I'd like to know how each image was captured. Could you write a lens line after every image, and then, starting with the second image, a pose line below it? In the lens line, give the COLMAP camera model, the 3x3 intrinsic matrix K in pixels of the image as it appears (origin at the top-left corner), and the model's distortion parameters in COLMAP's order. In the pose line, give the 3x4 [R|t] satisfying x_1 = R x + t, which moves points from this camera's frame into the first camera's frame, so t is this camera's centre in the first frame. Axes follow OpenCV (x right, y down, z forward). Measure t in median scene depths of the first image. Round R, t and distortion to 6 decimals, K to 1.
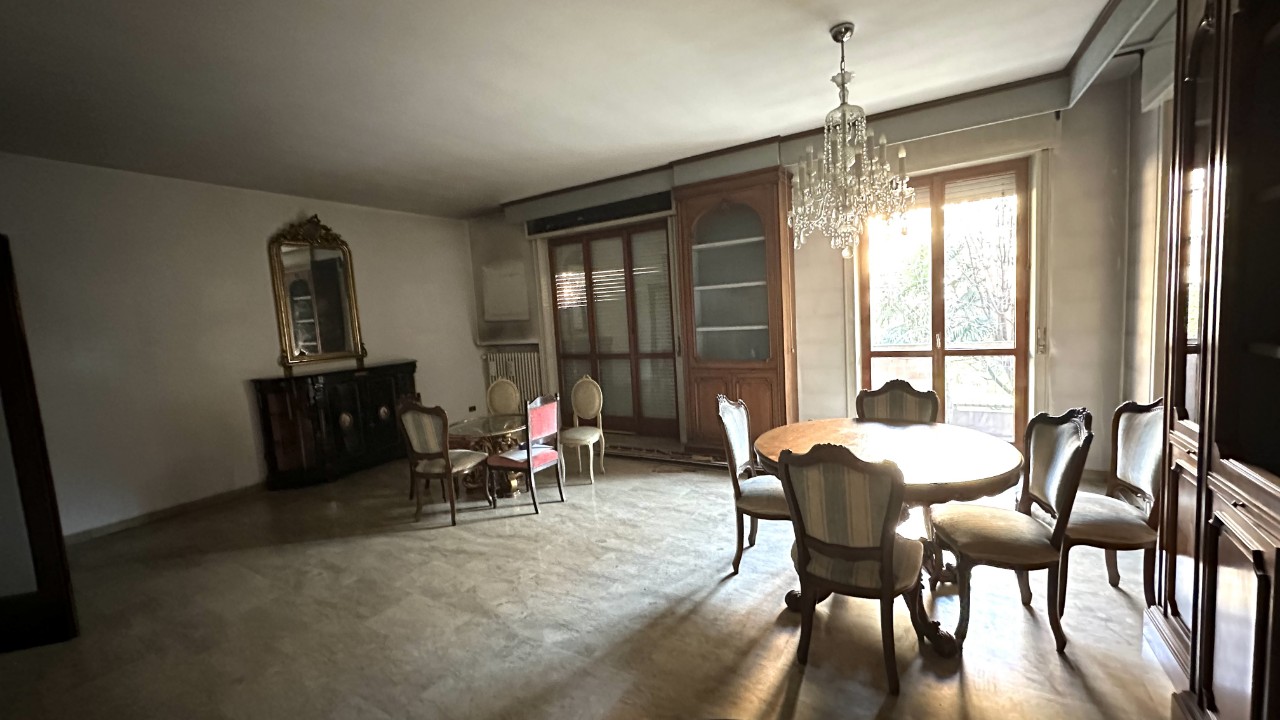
lens RADIAL K [[505.7, 0, 643.0], [0, 505.7, 359.0], [0, 0, 1]] dist [-0.000108, 0.000106]
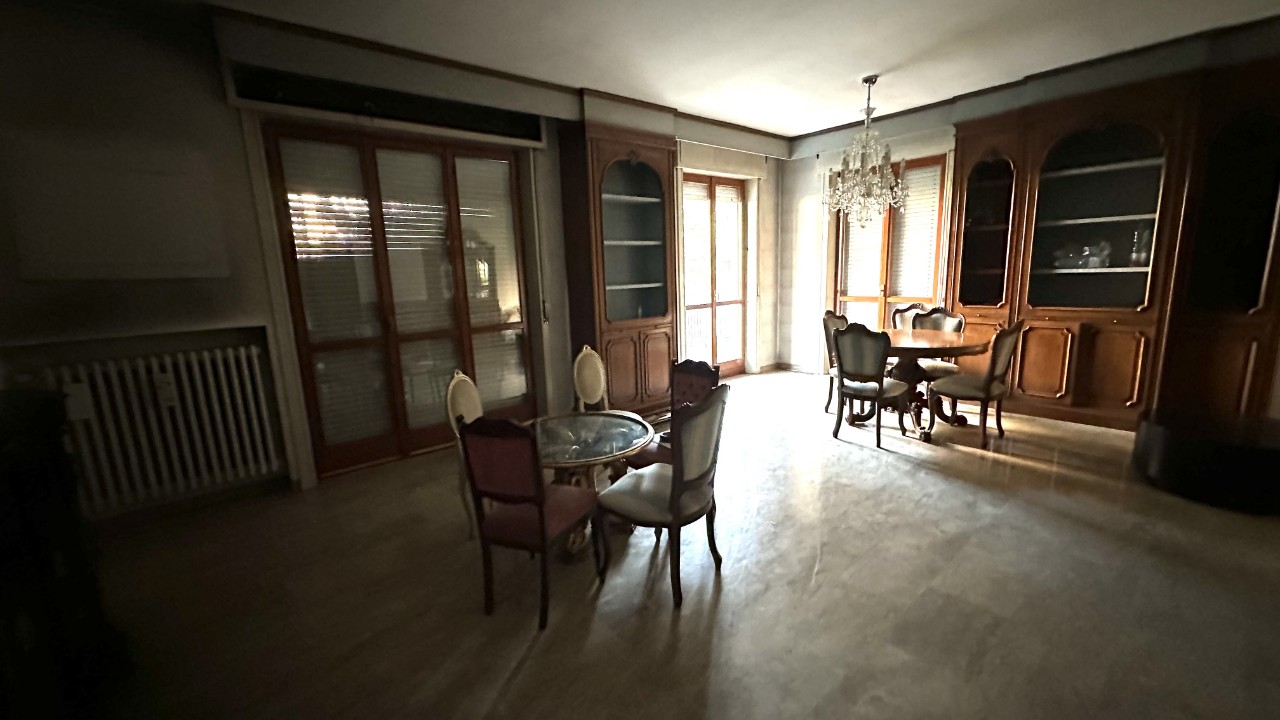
lens RADIAL K [[505.7, 0, 639.7], [0, 505.7, 360.8], [0, 0, 1]] dist [-0.000108, 0.000106]
pose [[0.317625, -0.119168, 0.940698, -0.885565], [0.104282, 0.990444, 0.090259, -0.005200], [-0.942465, 0.069429, 0.327017, 0.776295]]
